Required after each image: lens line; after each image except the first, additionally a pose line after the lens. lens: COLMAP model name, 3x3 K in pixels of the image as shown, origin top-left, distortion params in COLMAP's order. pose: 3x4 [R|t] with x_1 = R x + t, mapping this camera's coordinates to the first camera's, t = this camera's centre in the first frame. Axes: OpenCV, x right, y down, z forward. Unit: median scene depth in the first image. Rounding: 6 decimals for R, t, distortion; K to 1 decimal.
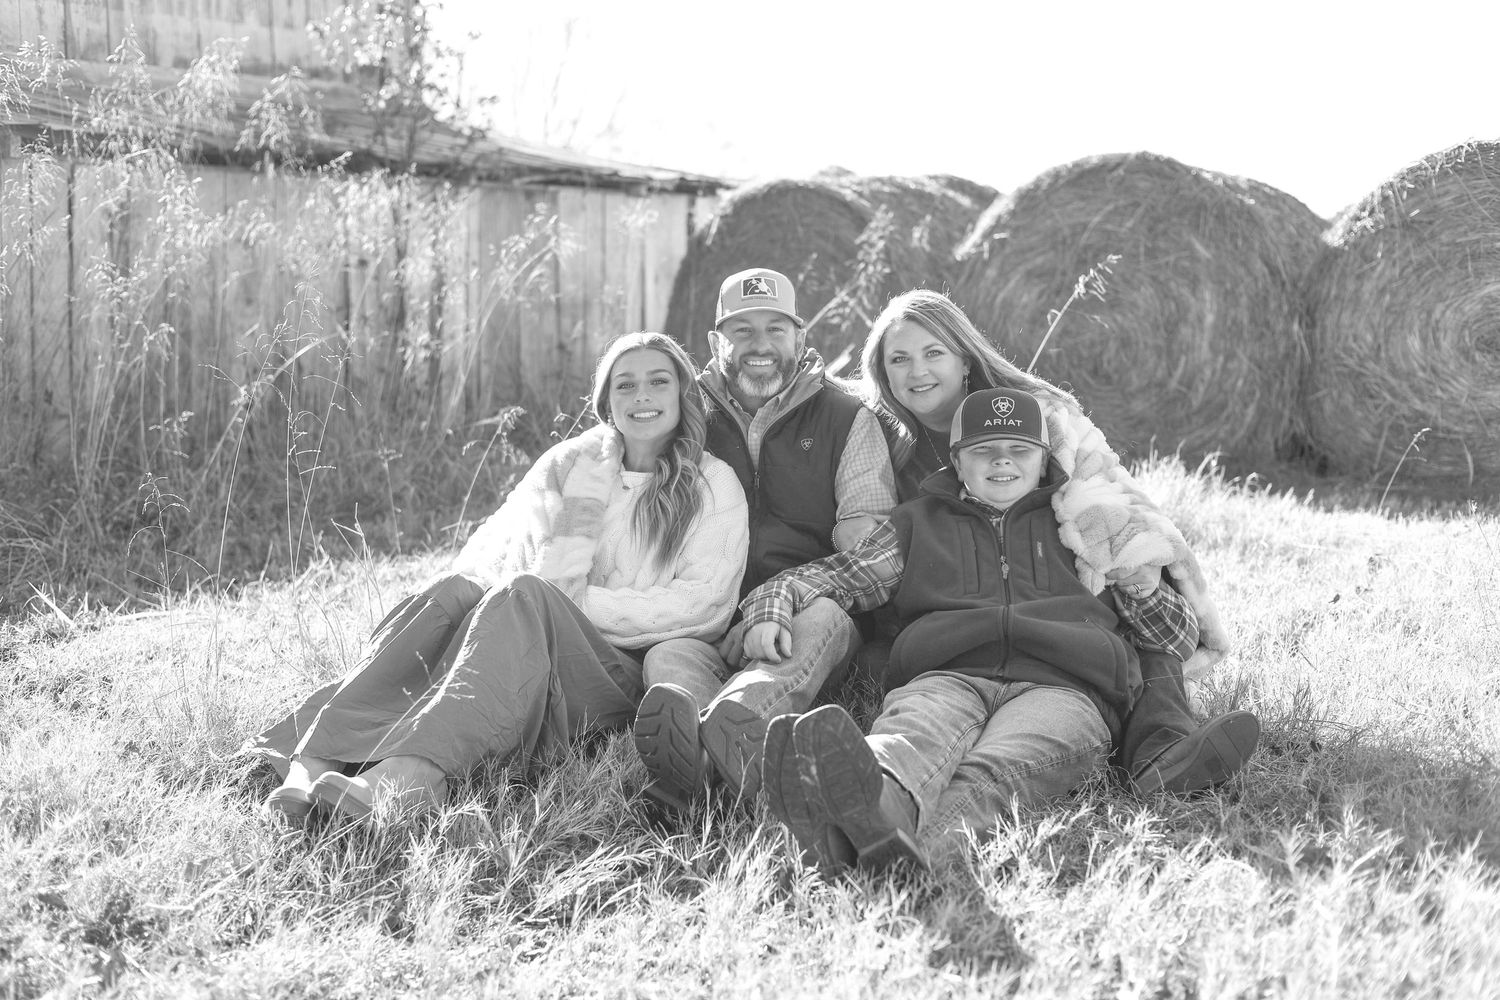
lens RADIAL K [[2188.5, 0, 750.0], [0, 2188.5, 500.0], [0, 0, 1]] dist [-0.014909, -0.096782]
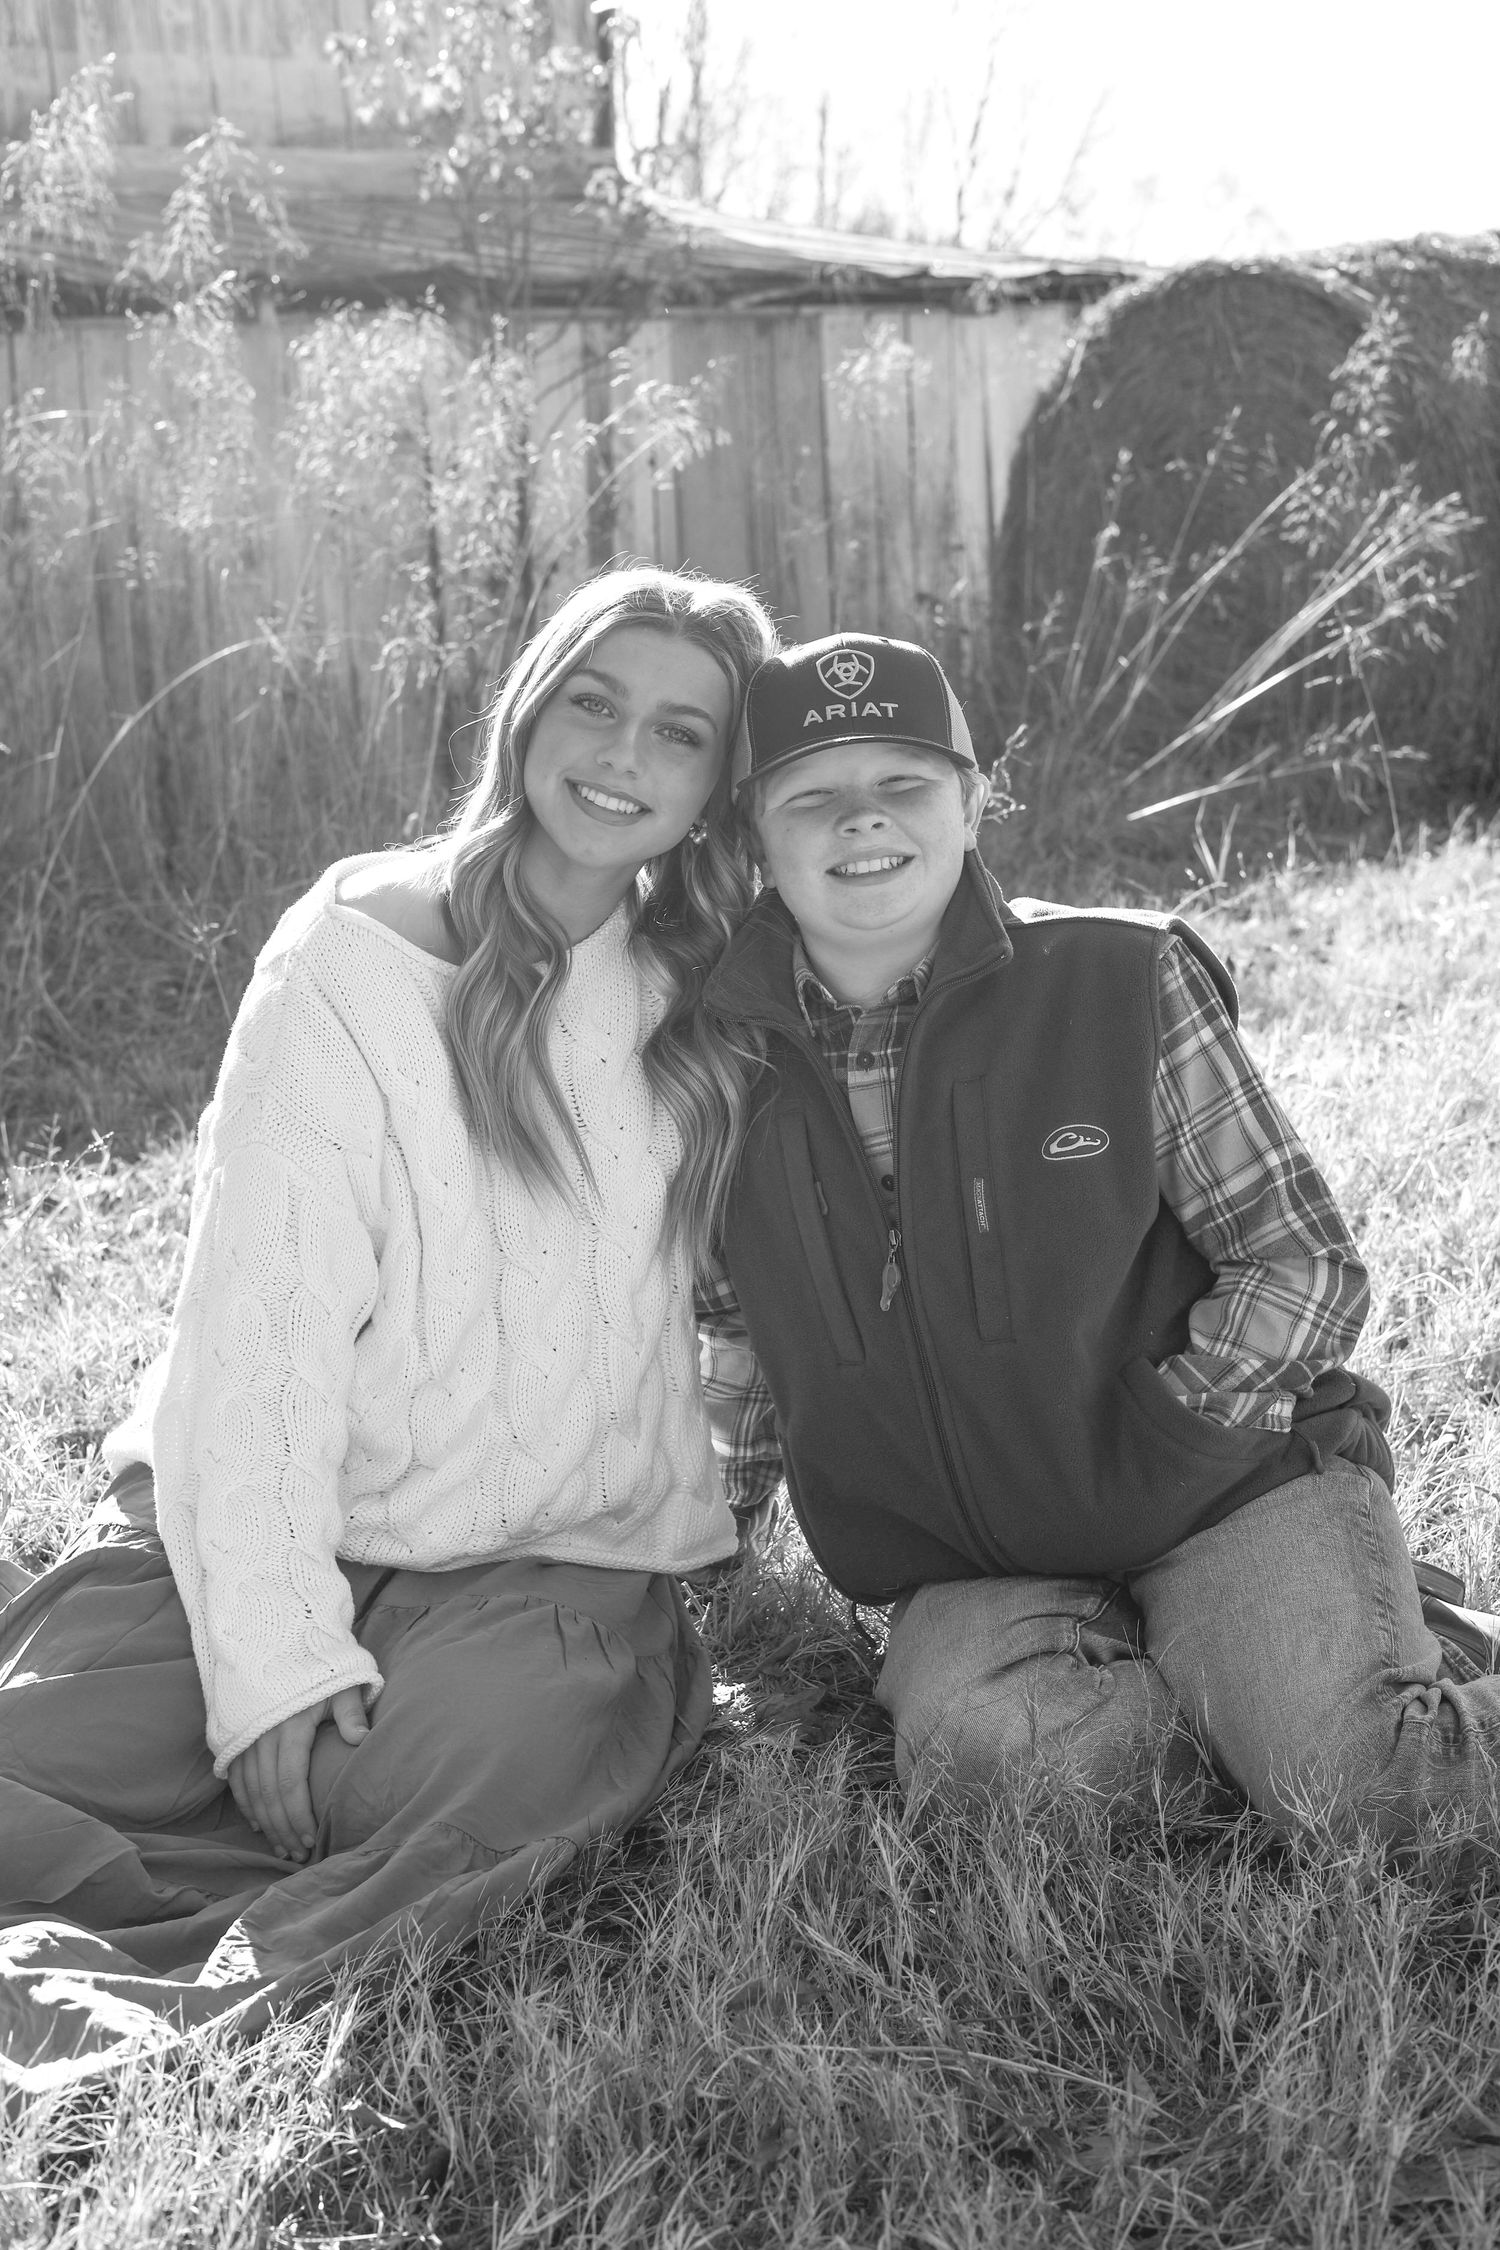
lens RADIAL K [[2987.0, 0, 750.0], [0, 2987.0, 1125.0], [0, 0, 1]] dist [-0.008298, -0.020329]
pose [[0.977509, -0.019176, -0.210020, 0.054199], [0.045731, 0.991436, 0.122324, -0.034154], [0.205875, -0.129178, 0.970015, 0.260656]]
